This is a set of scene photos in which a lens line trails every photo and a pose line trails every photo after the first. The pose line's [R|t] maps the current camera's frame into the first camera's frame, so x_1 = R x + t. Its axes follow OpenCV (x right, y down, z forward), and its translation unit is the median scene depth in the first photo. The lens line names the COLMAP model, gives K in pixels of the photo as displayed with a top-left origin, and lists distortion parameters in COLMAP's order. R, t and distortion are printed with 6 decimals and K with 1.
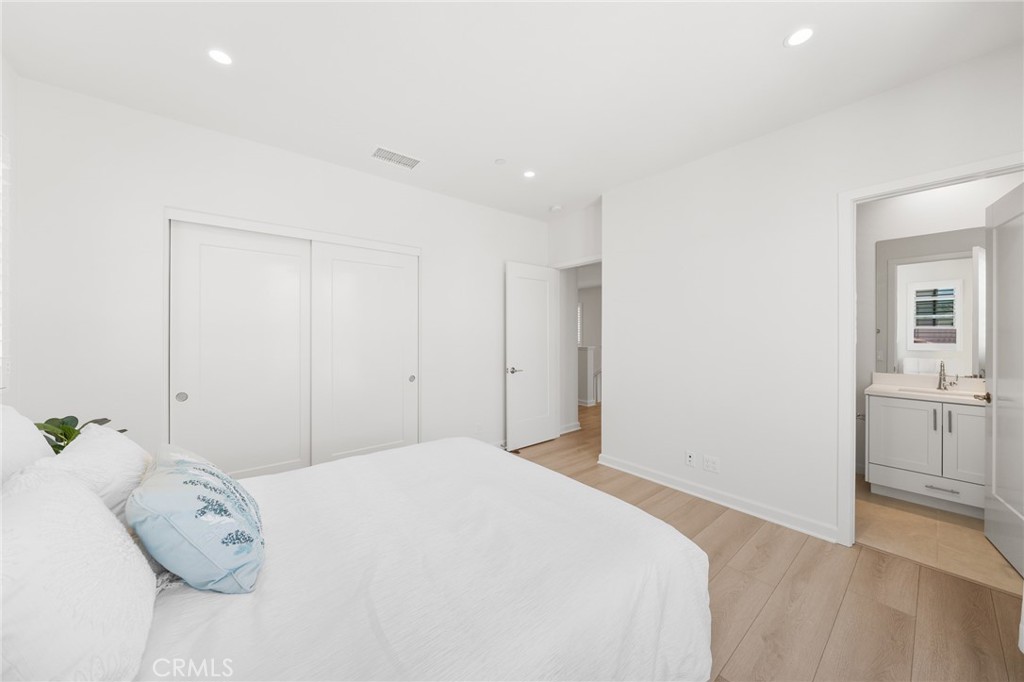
lens RADIAL K [[350.2, 0, 510.8], [0, 350.2, 332.5], [0, 0, 1]] dist [-0.004608, -0.000424]
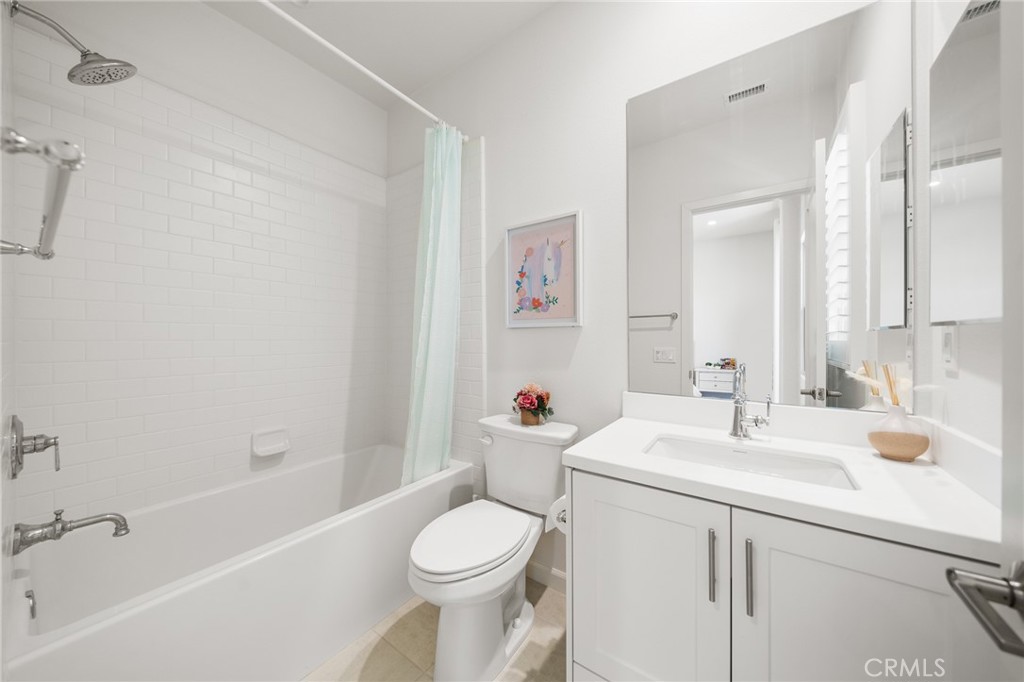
lens RADIAL K [[350.2, 0, 503.3], [0, 350.2, 341.7], [0, 0, 1]] dist [-0.004608, -0.000424]
pose [[0.964942, -0.008557, 0.262324, 0.885988], [0.005572, 0.999911, 0.012122, 0.050408], [-0.262404, -0.010236, 0.964904, 0.693054]]
